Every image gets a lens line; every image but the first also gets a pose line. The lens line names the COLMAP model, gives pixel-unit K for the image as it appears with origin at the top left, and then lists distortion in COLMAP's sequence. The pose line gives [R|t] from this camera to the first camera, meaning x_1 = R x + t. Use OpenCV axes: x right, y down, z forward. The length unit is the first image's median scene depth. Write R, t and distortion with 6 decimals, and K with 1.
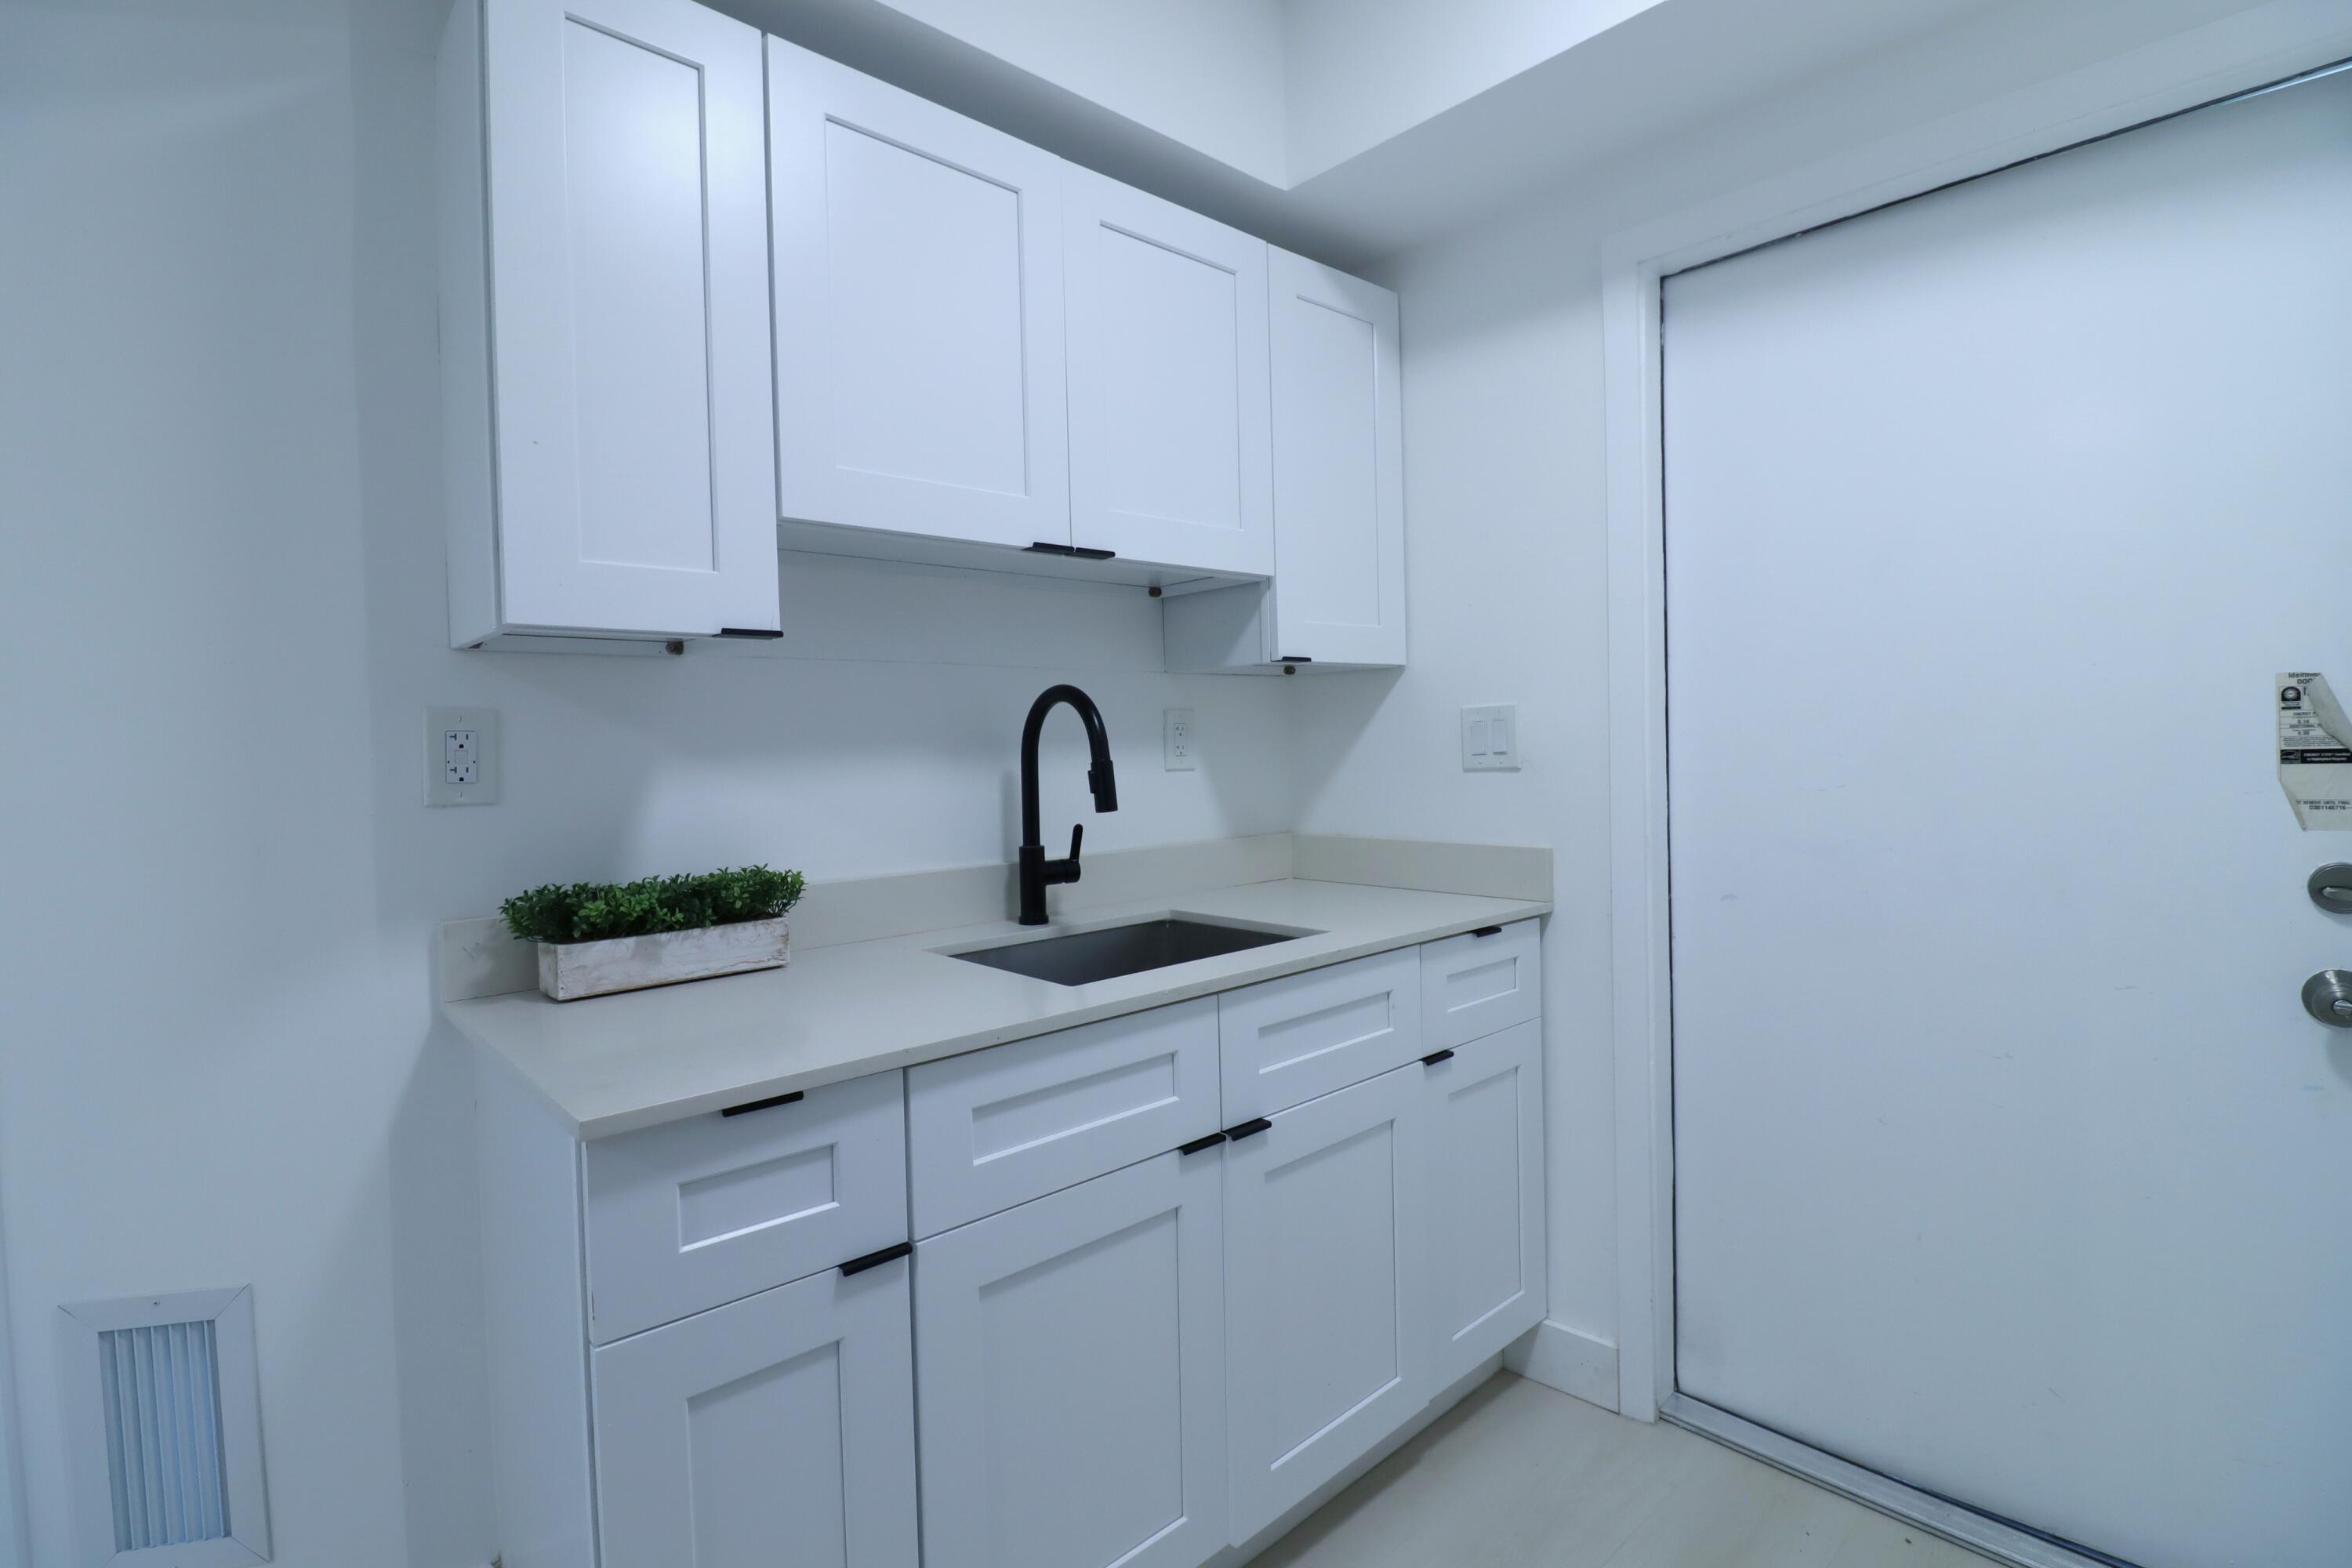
lens RADIAL K [[1094.5, 0, 1186.4], [0, 1094.5, 771.4], [0, 0, 1]] dist [-0.000543, -0.013470]
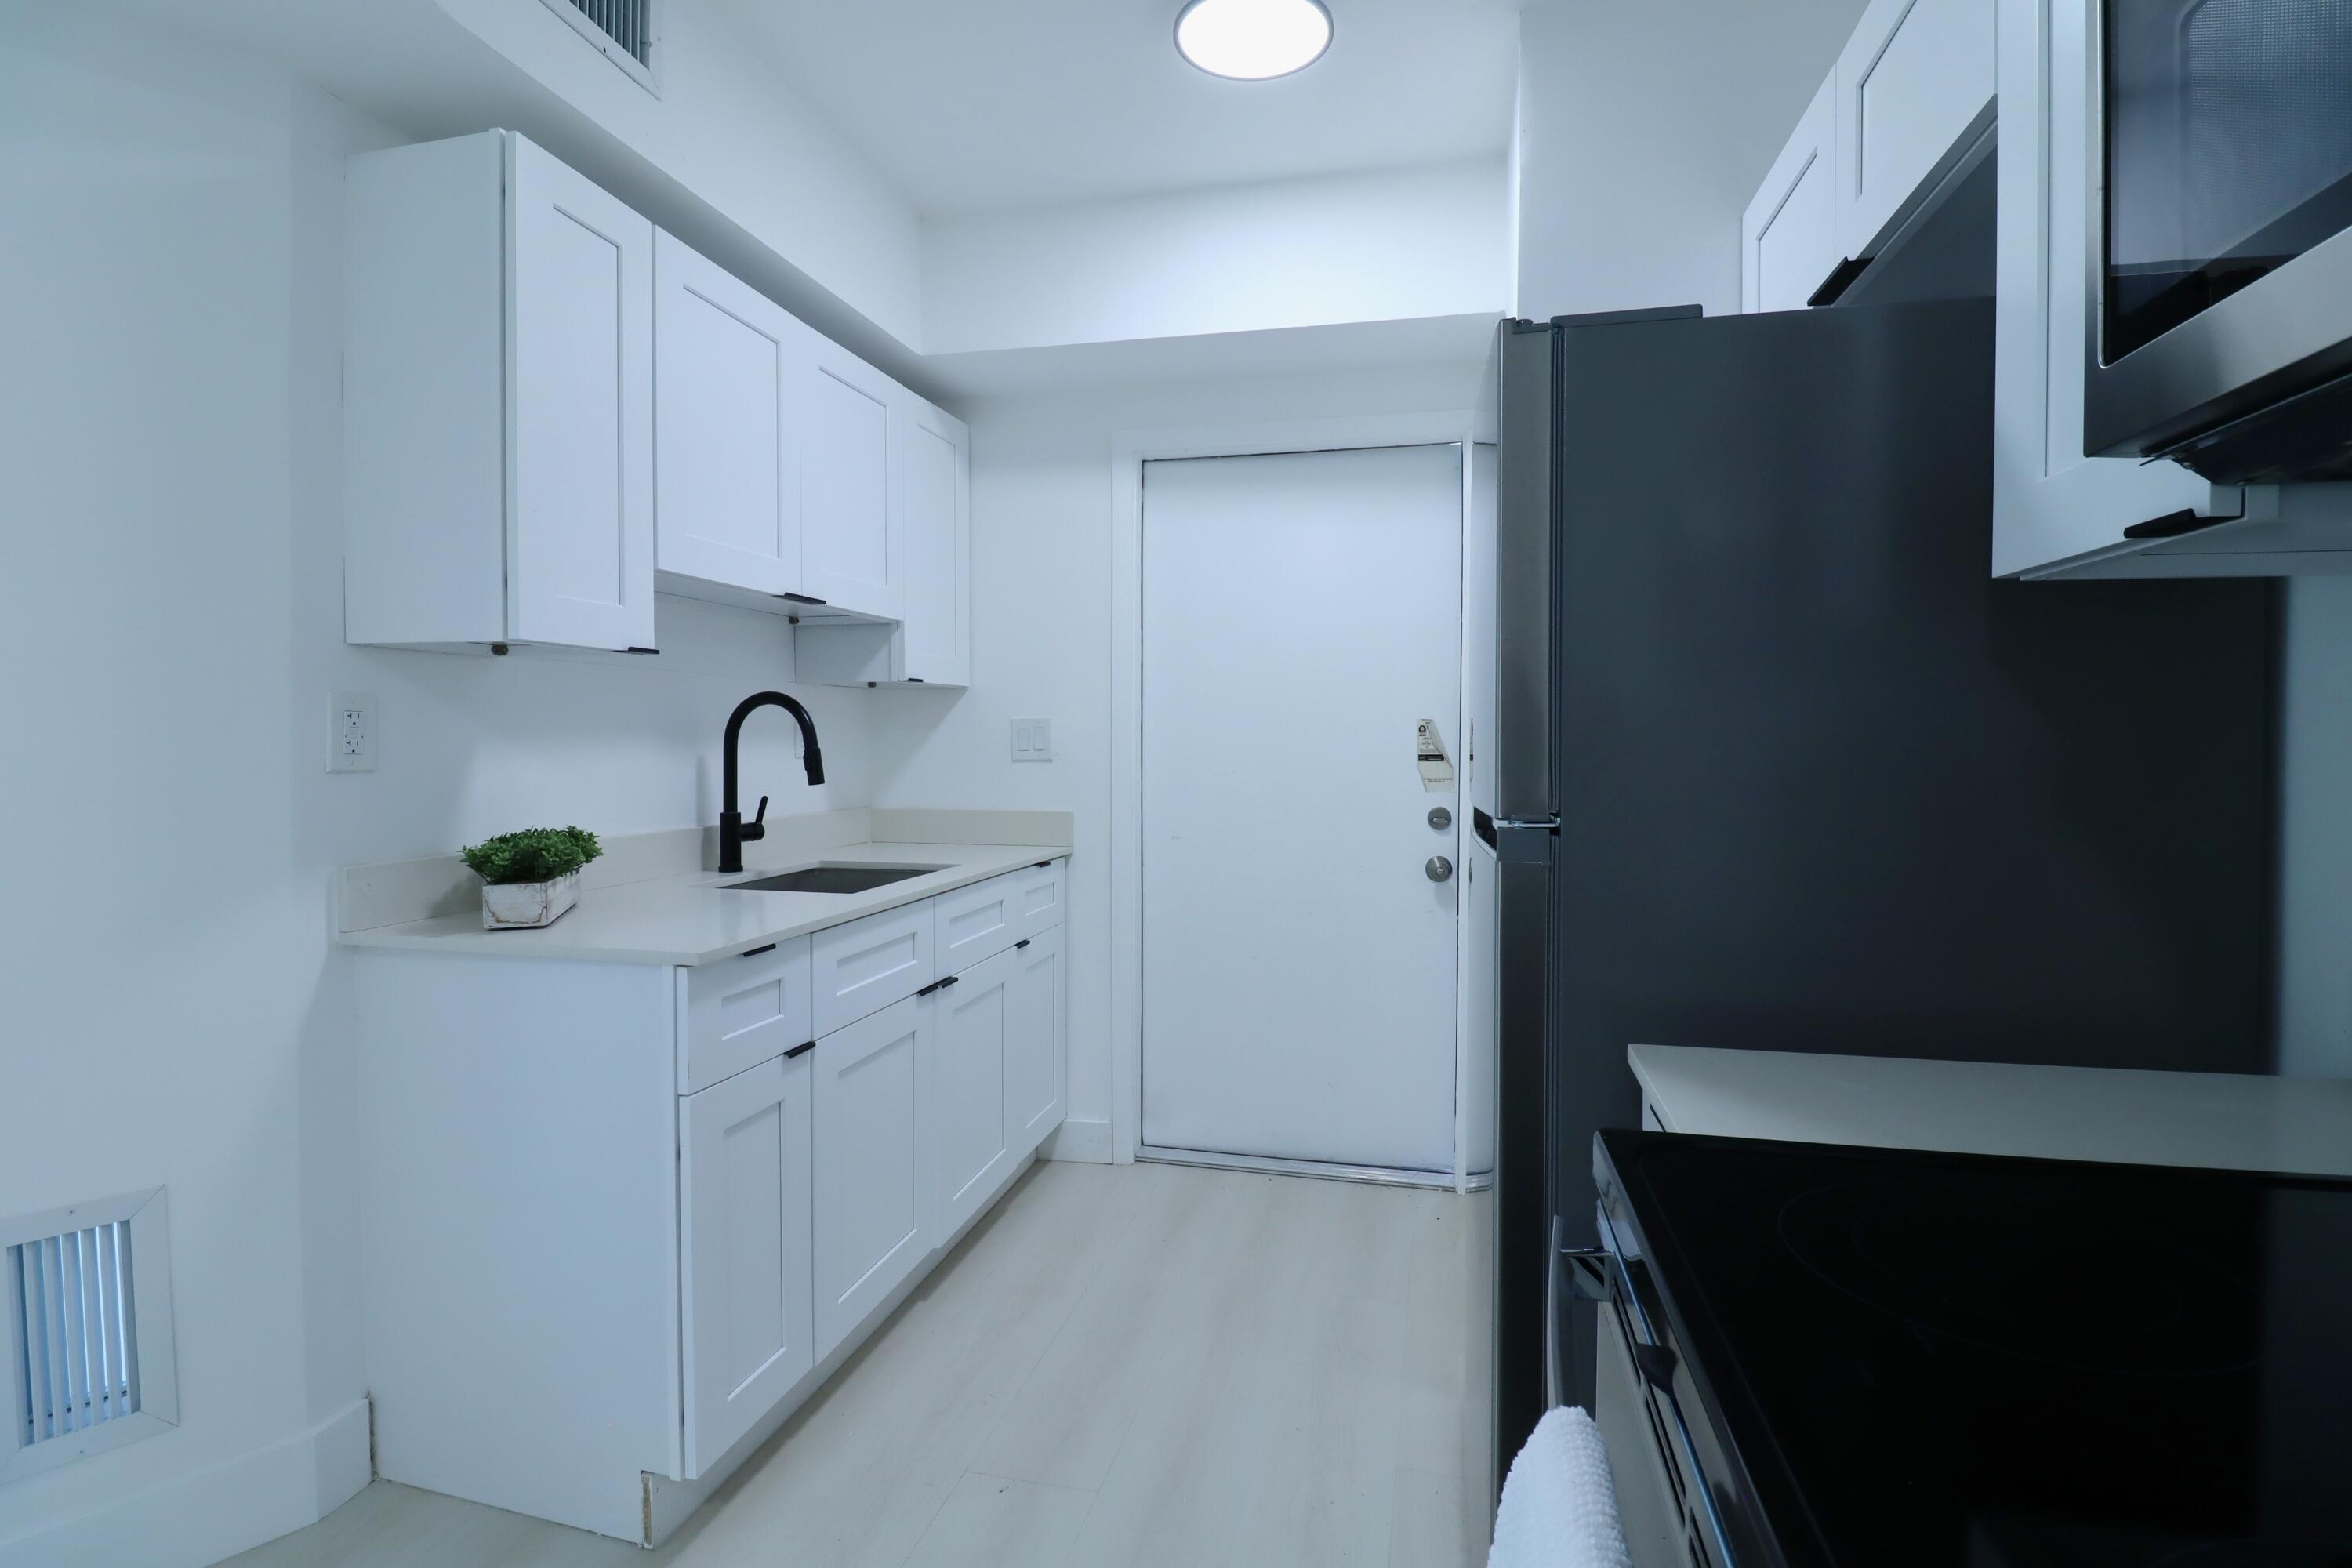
lens RADIAL K [[1094.5, 0, 1186.4], [0, 1094.5, 771.4], [0, 0, 1]] dist [-0.000543, -0.013470]
pose [[0.827273, 0.010330, 0.561706, -0.447377], [-0.008919, 0.999946, -0.005254, 0.022133], [-0.561730, -0.000664, 0.827320, -0.411204]]
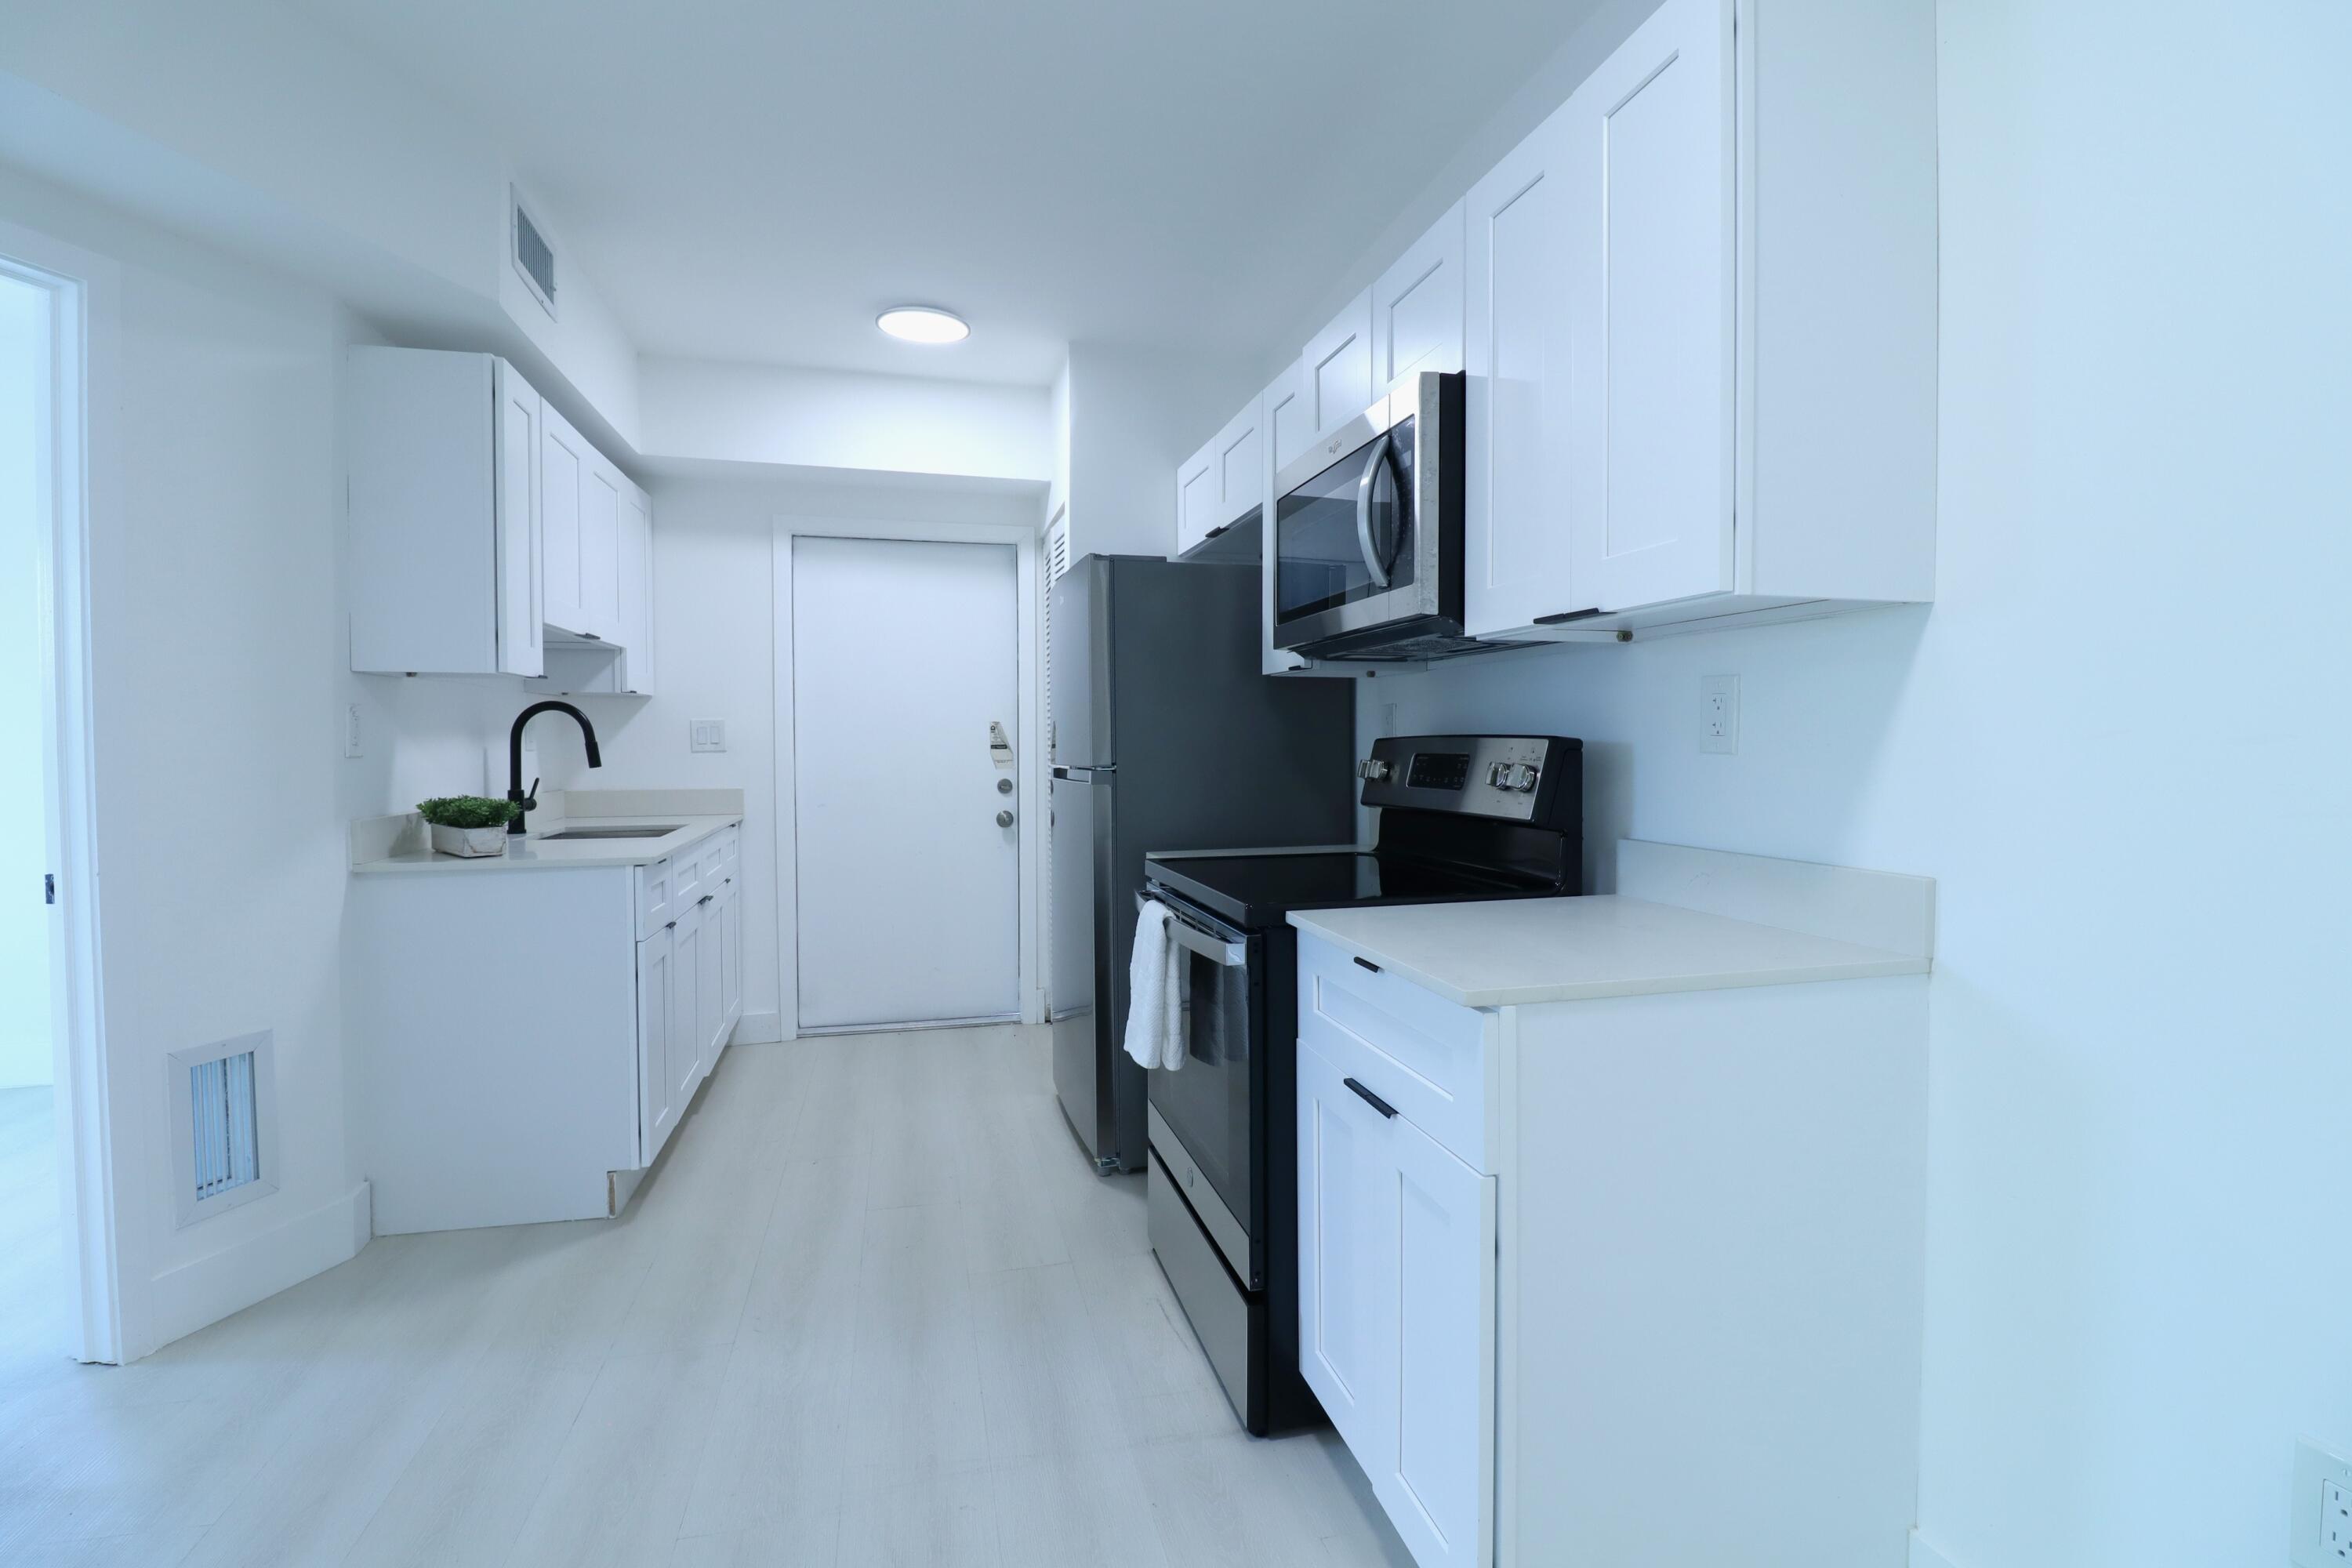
lens RADIAL K [[1094.5, 0, 1186.4], [0, 1094.5, 771.4], [0, 0, 1]] dist [-0.000543, -0.013470]
pose [[0.470666, -0.003021, 0.882306, -1.250637], [0.011862, 0.999925, -0.002905, 0.059145], [-0.882232, 0.011833, 0.470666, -0.831164]]
